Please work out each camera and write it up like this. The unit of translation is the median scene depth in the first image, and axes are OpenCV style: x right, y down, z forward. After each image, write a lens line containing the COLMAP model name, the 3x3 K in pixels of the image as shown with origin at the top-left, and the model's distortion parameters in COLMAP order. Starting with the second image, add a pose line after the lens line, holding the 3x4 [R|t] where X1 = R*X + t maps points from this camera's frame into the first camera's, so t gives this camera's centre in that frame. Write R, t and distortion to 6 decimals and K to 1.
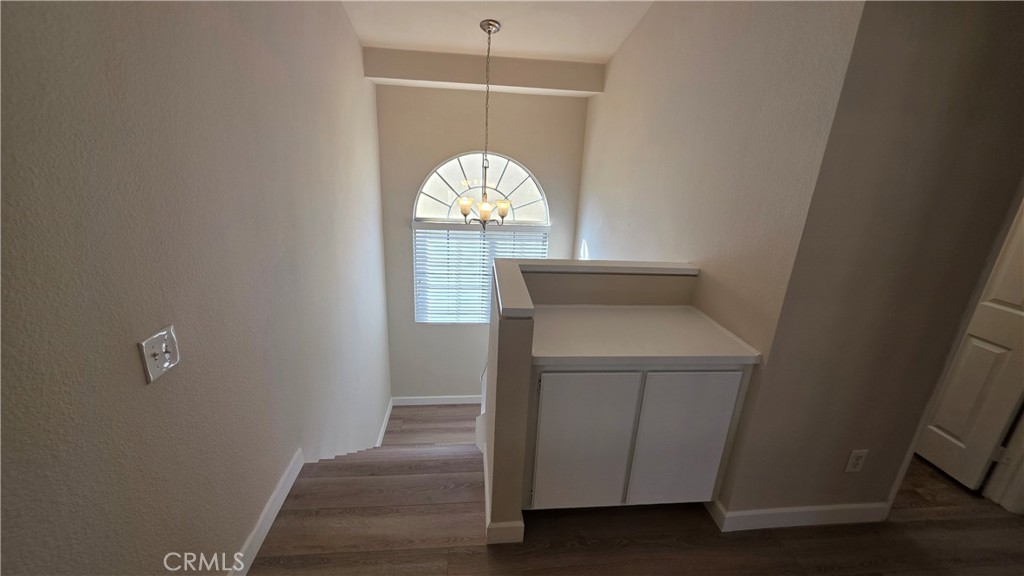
lens RADIAL K [[406.4, 0, 511.6], [0, 406.4, 284.4], [0, 0, 1]] dist [0.000805, 0.000534]
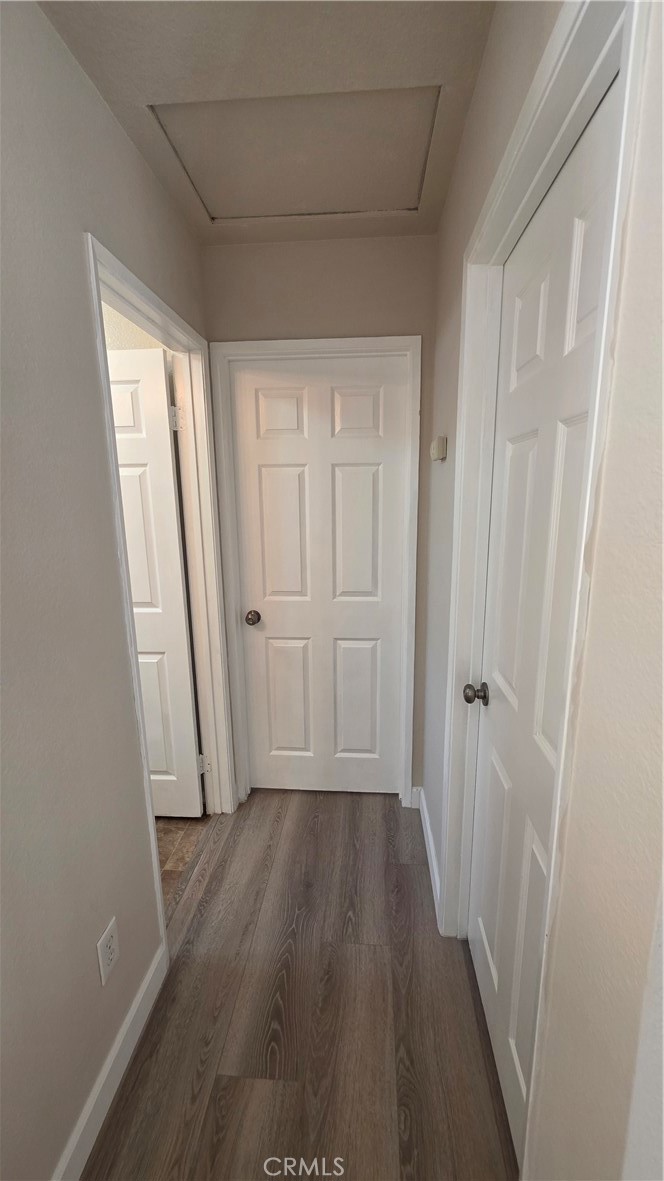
lens RADIAL K [[468.7, 0, 335.5], [0, 468.7, 592.6], [0, 0, 1]] dist [0.000805, 0.000534]
pose [[0.167998, -0.249701, 0.953638, 0.466570], [0.321162, 0.928472, 0.186533, -0.029710], [-0.932004, 0.274935, 0.236176, 0.487797]]
